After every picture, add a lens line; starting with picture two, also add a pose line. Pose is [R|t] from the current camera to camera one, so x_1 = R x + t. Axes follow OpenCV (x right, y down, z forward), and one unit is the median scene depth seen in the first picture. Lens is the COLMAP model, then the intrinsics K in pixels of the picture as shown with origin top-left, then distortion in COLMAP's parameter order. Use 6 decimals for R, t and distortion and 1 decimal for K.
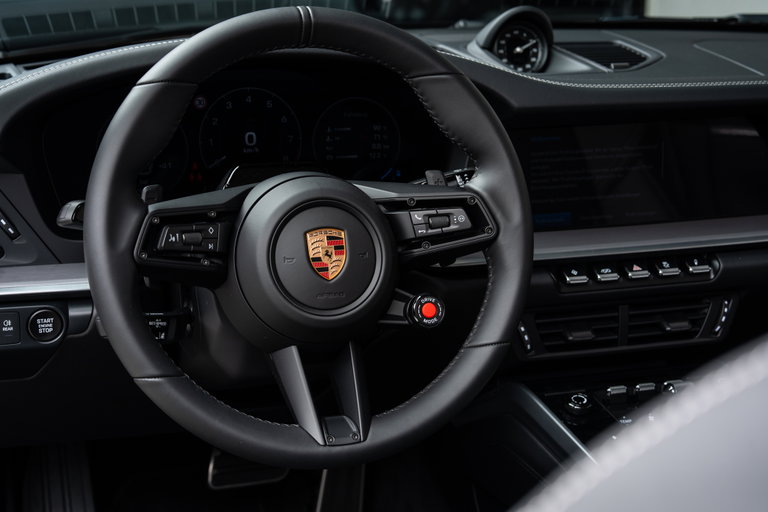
lens RADIAL K [[1583.9, 0, 385.1], [0, 1583.9, 254.1], [0, 0, 1]] dist [0.233883, 0.000000]
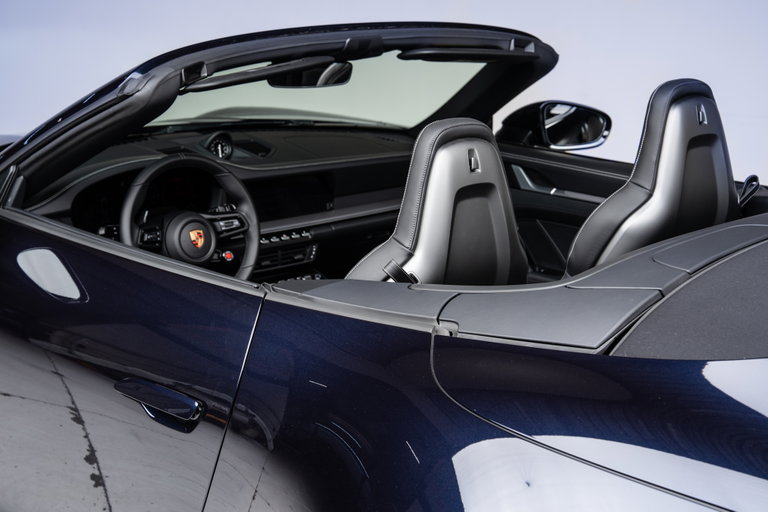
lens RADIAL K [[1583.9, 0, 384.1], [0, 1583.9, 256.8], [0, 0, 1]] dist [0.233883, 0.000000]
pose [[0.933157, -0.078074, 0.350887, -0.702735], [0.070132, 0.996913, 0.035307, -0.043392], [-0.352561, -0.008339, 0.935752, -1.742194]]
